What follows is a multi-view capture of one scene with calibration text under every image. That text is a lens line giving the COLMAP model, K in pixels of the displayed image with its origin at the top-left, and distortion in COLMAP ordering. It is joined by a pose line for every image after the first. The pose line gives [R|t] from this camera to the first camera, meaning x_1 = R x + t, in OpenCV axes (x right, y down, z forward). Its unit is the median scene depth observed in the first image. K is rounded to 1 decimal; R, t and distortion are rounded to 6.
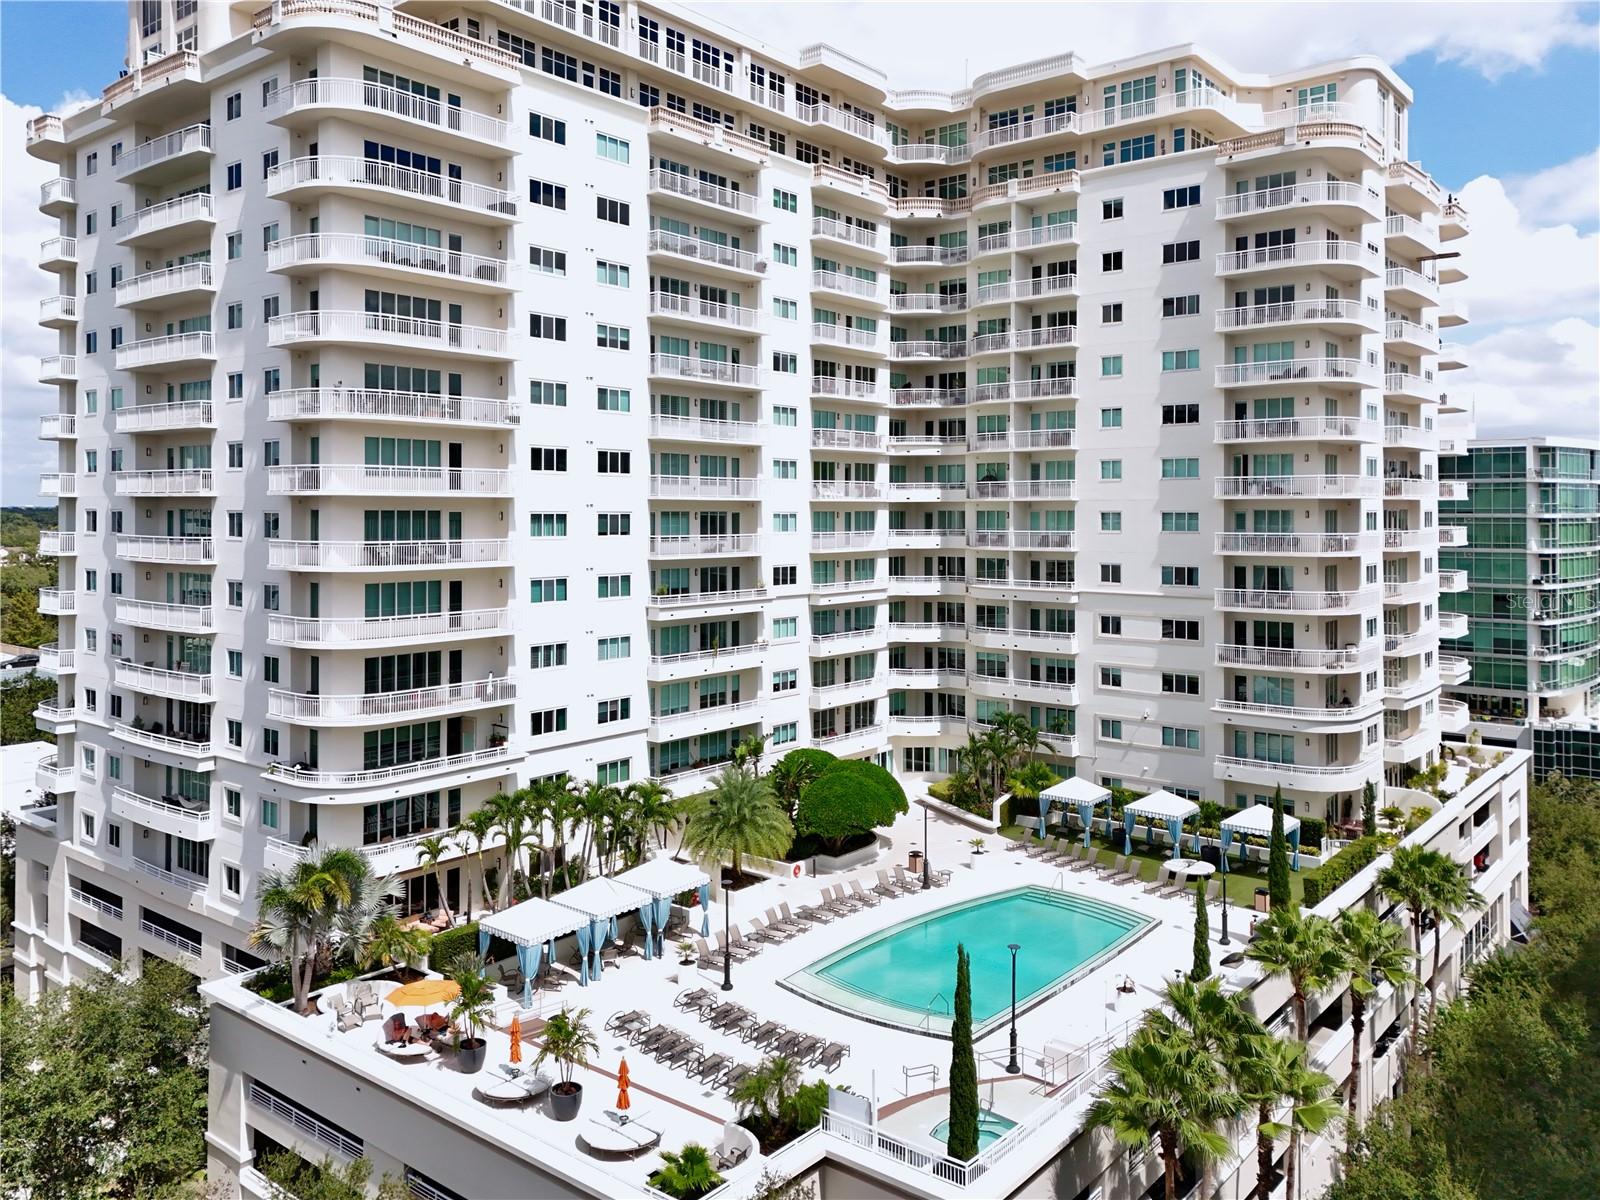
lens RADIAL K [[1226.2, 0, 793.6], [0, 1226.2, 512.8], [0, 0, 1]] dist [0.076691, -0.107218]
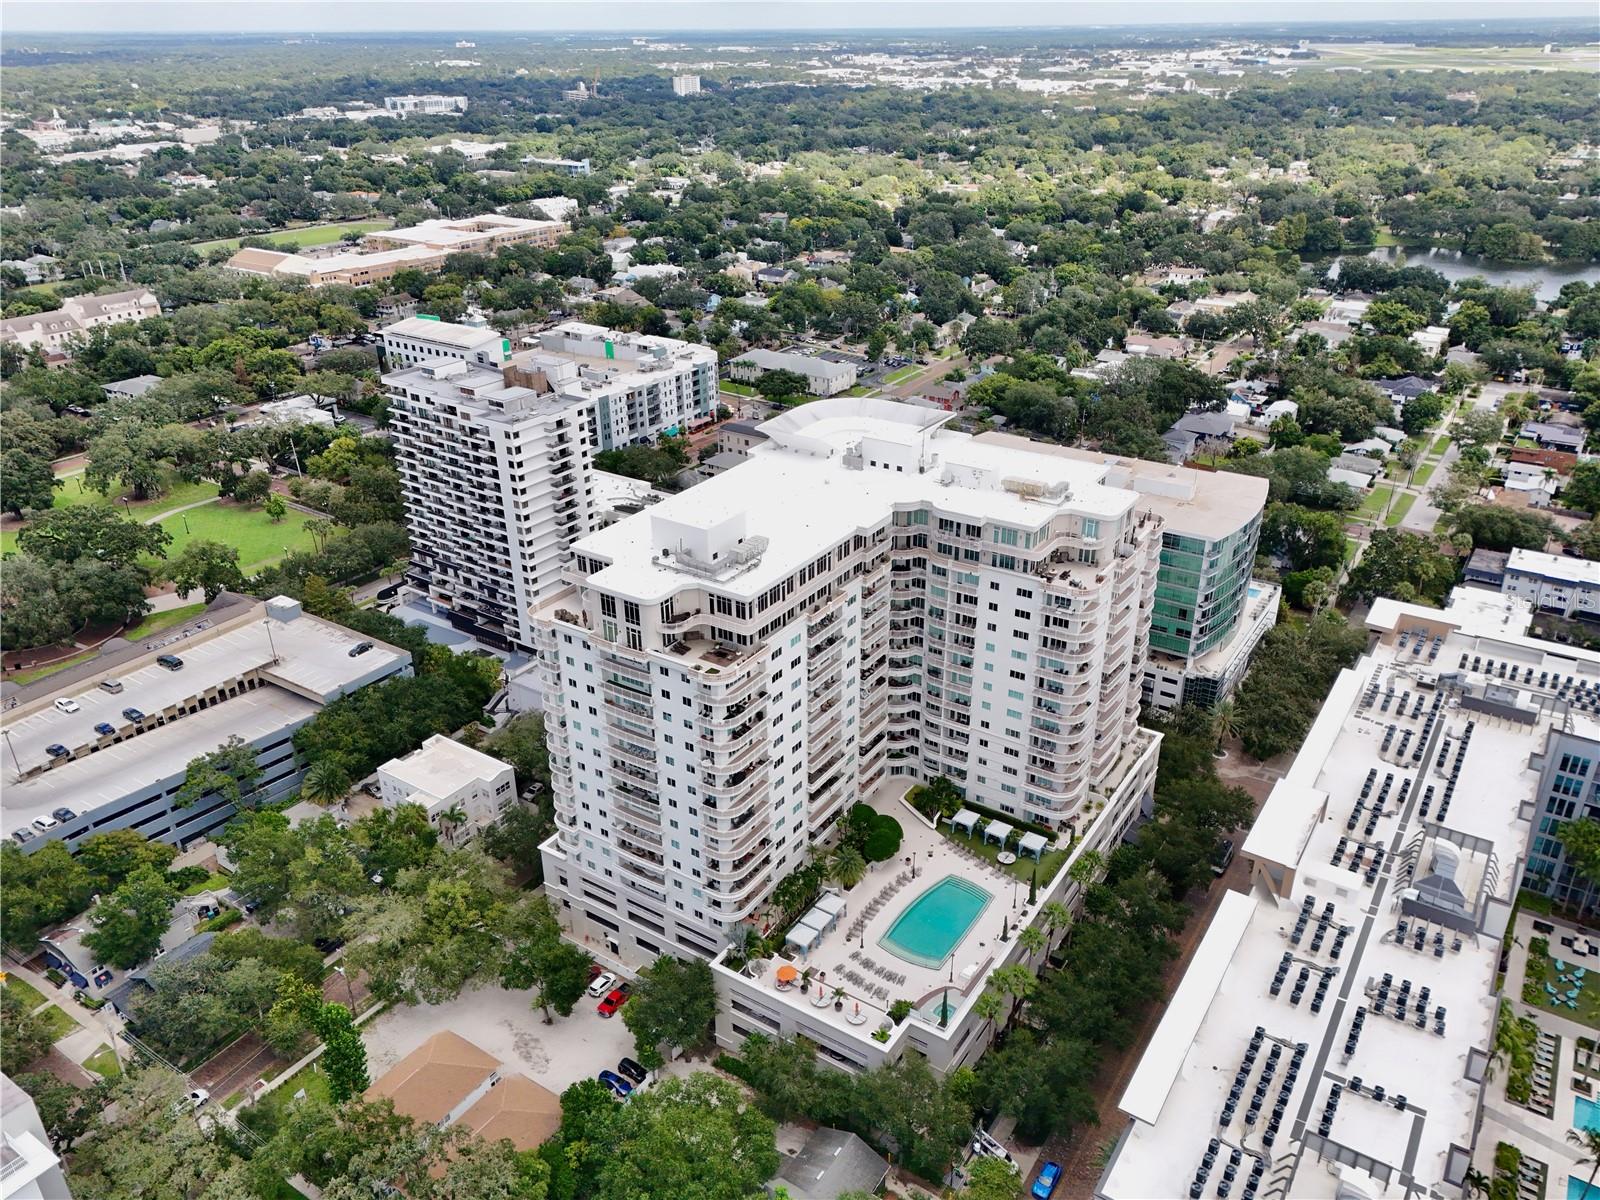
lens RADIAL K [[1174.6, 0, 798.9], [0, 1174.6, 624.0], [0, 0, 1]] dist [0.083173, -0.086897]
pose [[0.994553, -0.059345, 0.085688, -0.334824], [0.013789, 0.889777, 0.456187, -1.386769], [-0.103315, -0.452520, 0.885749, -1.050662]]
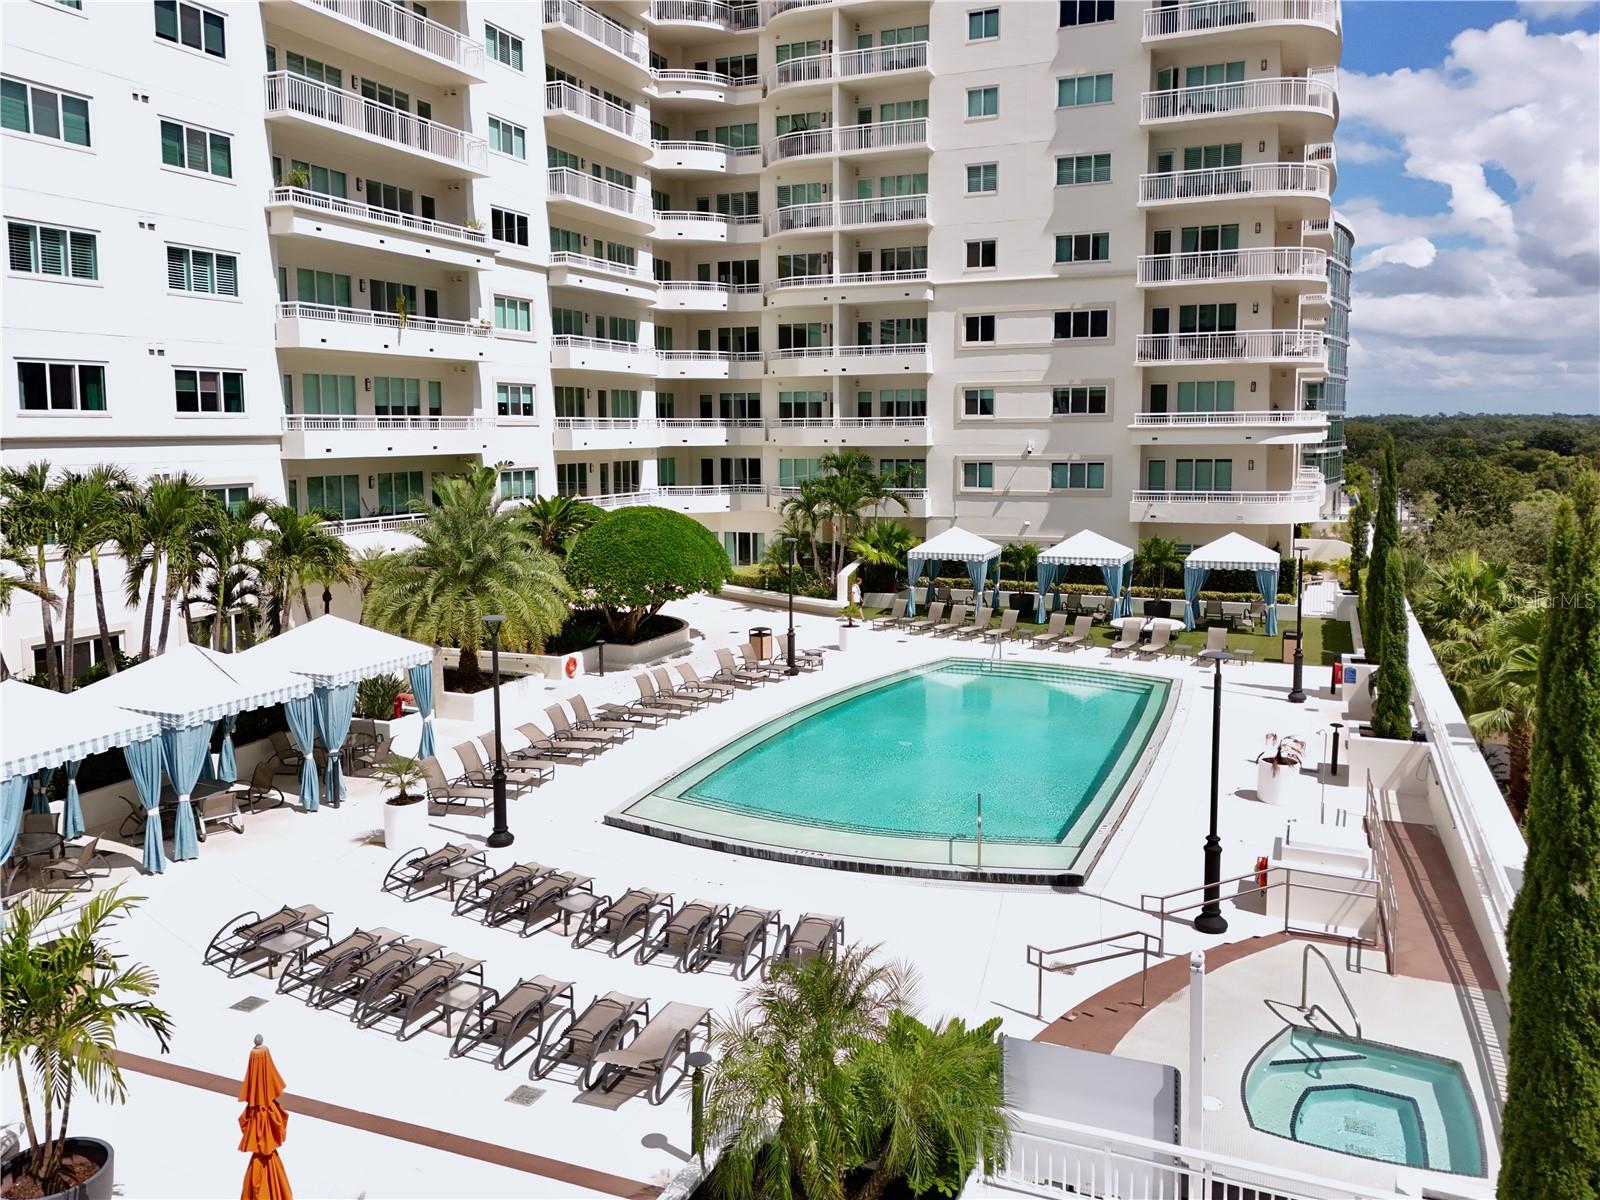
lens RADIAL K [[1214.0, 0, 797.3], [0, 1214.0, 542.9], [0, 0, 1]] dist [0.072594, -0.093980]
pose [[0.958017, -0.033604, 0.284737, -0.056618], [0.008204, 0.995914, 0.089931, 0.178713], [-0.286595, -0.083820, 0.954378, 0.416952]]
